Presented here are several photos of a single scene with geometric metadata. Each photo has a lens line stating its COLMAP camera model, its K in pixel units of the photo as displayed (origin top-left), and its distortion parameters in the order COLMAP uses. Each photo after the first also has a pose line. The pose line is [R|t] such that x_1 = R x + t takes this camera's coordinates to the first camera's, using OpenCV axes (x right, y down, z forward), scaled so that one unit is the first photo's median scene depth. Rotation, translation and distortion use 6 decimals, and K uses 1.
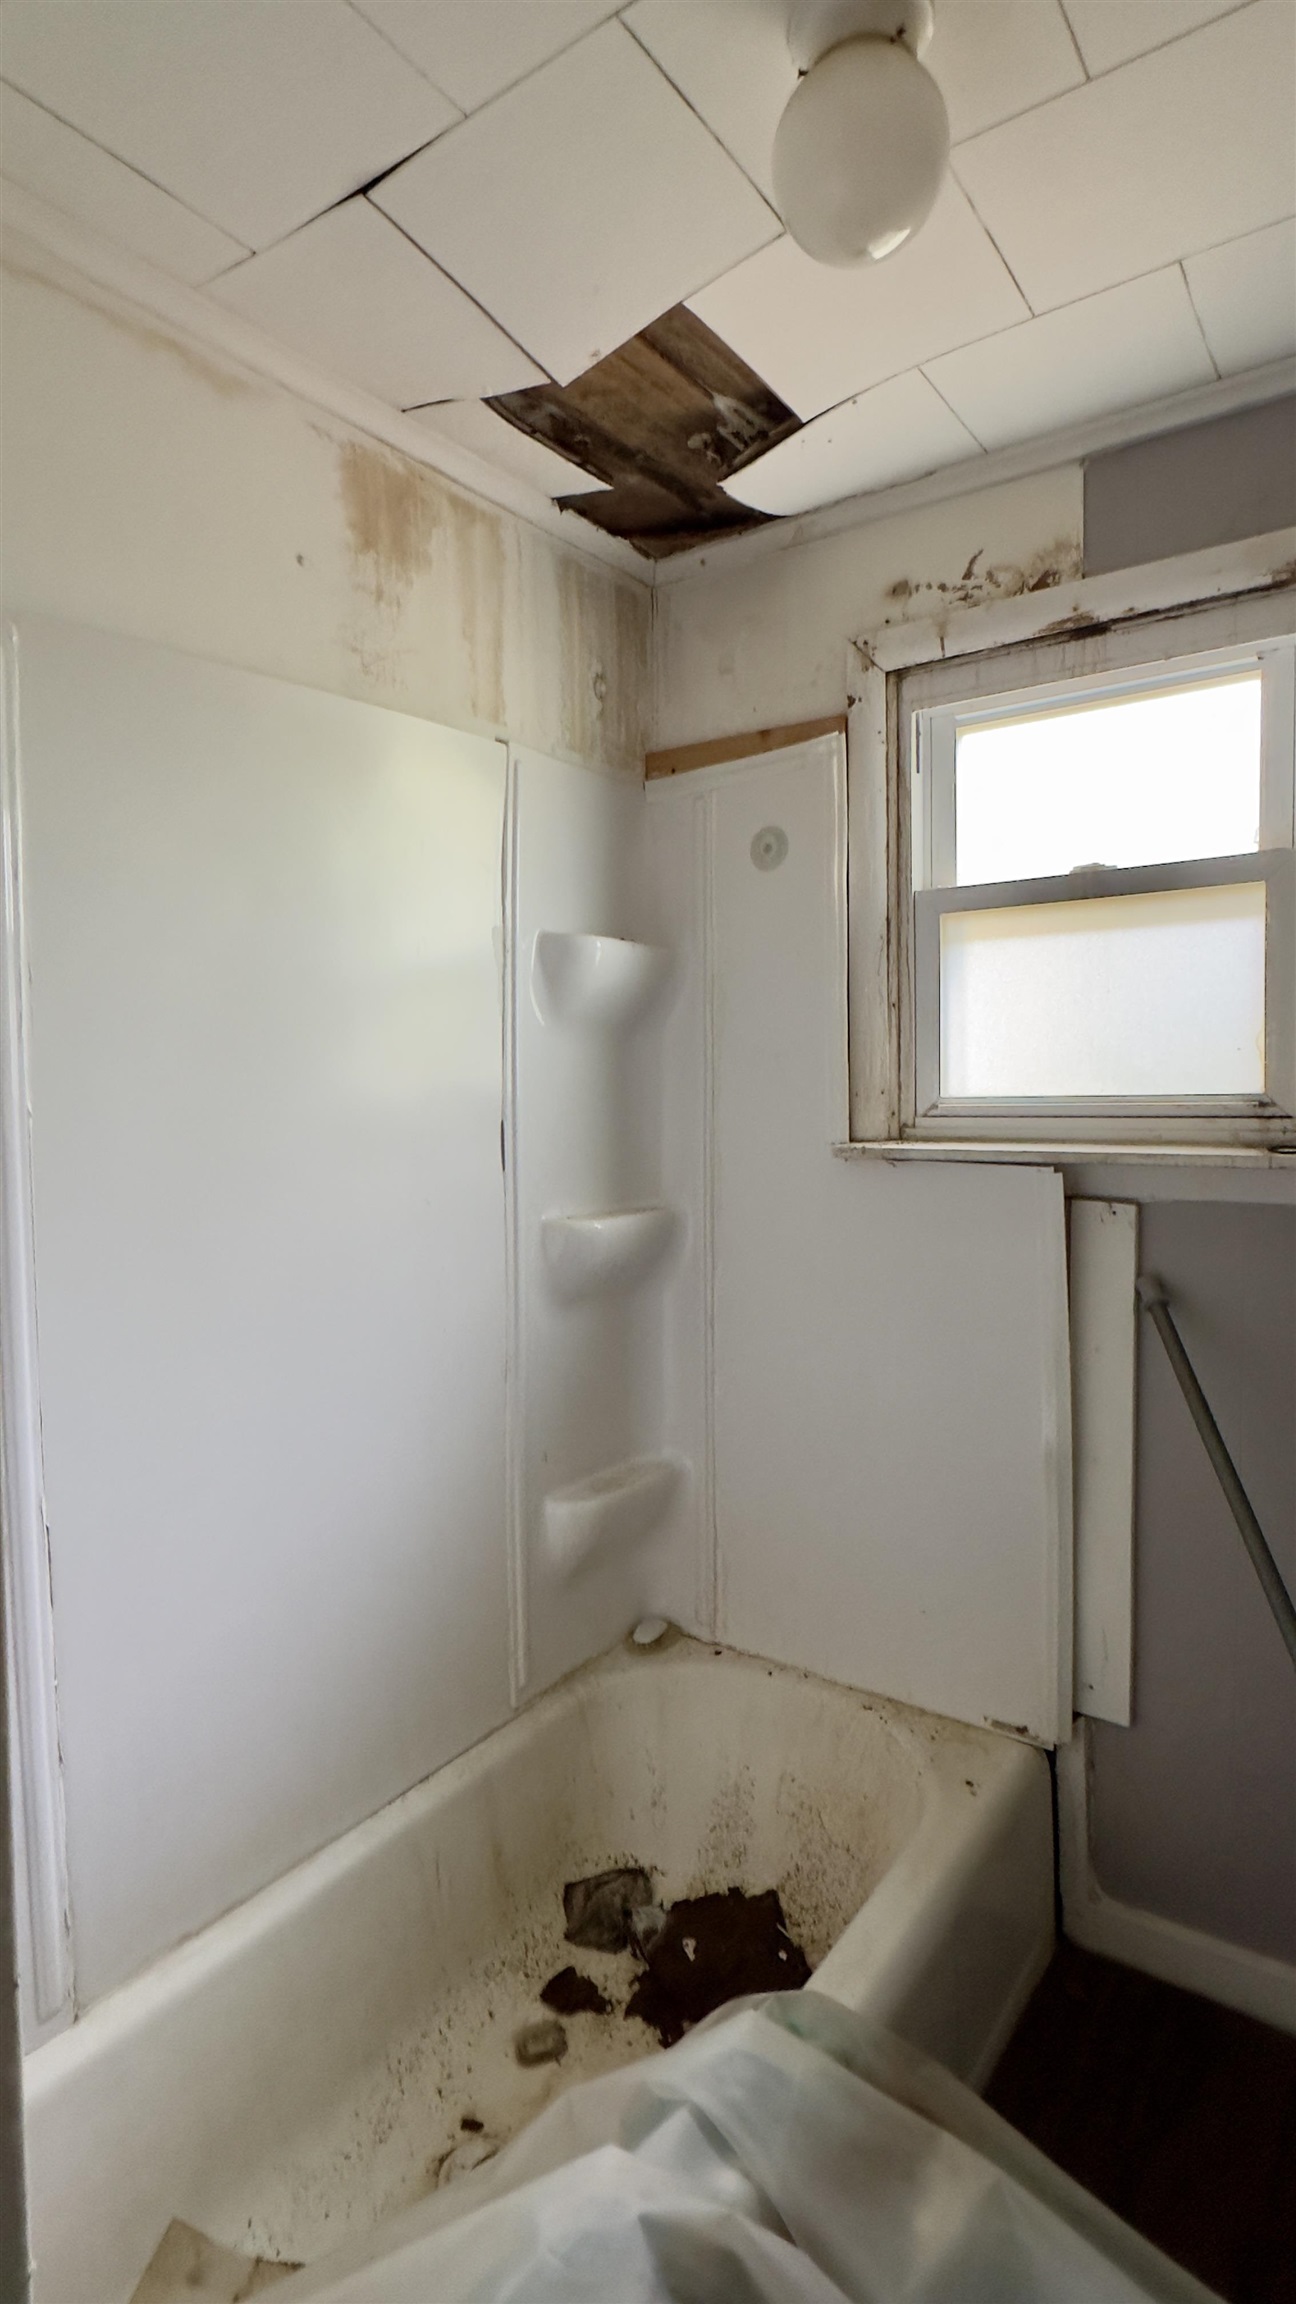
lens RADIAL K [[1169.5, 0, 649.0], [0, 1169.5, 1156.8], [0, 0, 1]] dist [-0.003446, -0.000772]
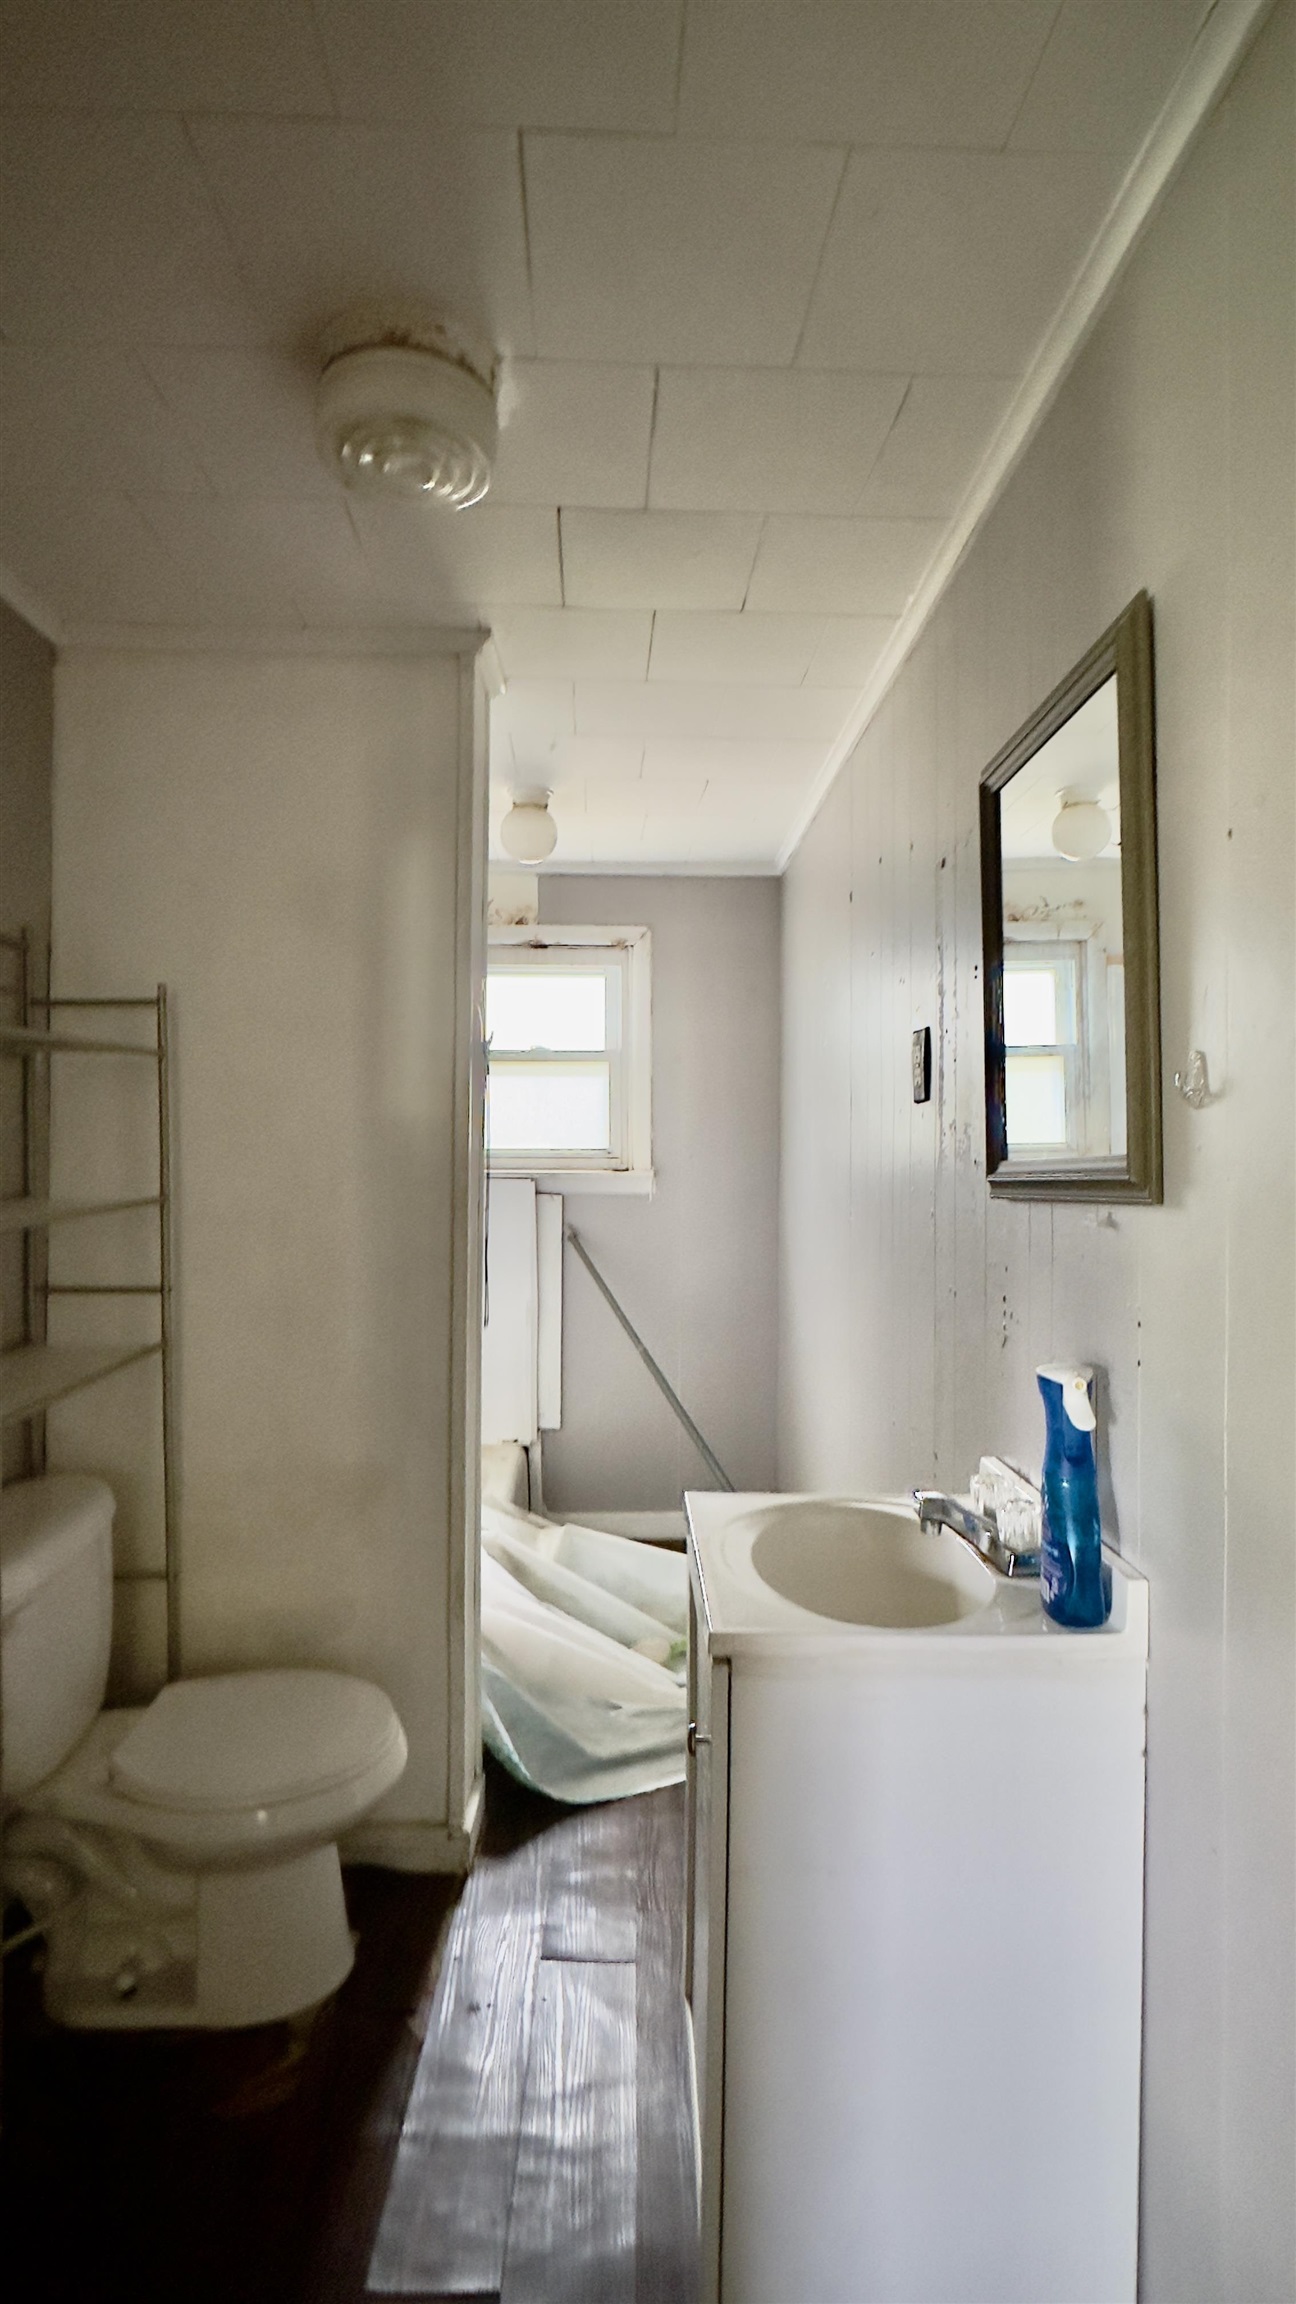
lens RADIAL K [[1169.5, 0, 651.4], [0, 1169.5, 1145.5], [0, 0, 1]] dist [-0.003446, -0.000772]
pose [[0.796208, 0.019864, 0.604697, -0.835403], [0.018660, 0.998179, -0.057358, 0.077796], [-0.604735, 0.056953, 0.794387, -0.942707]]
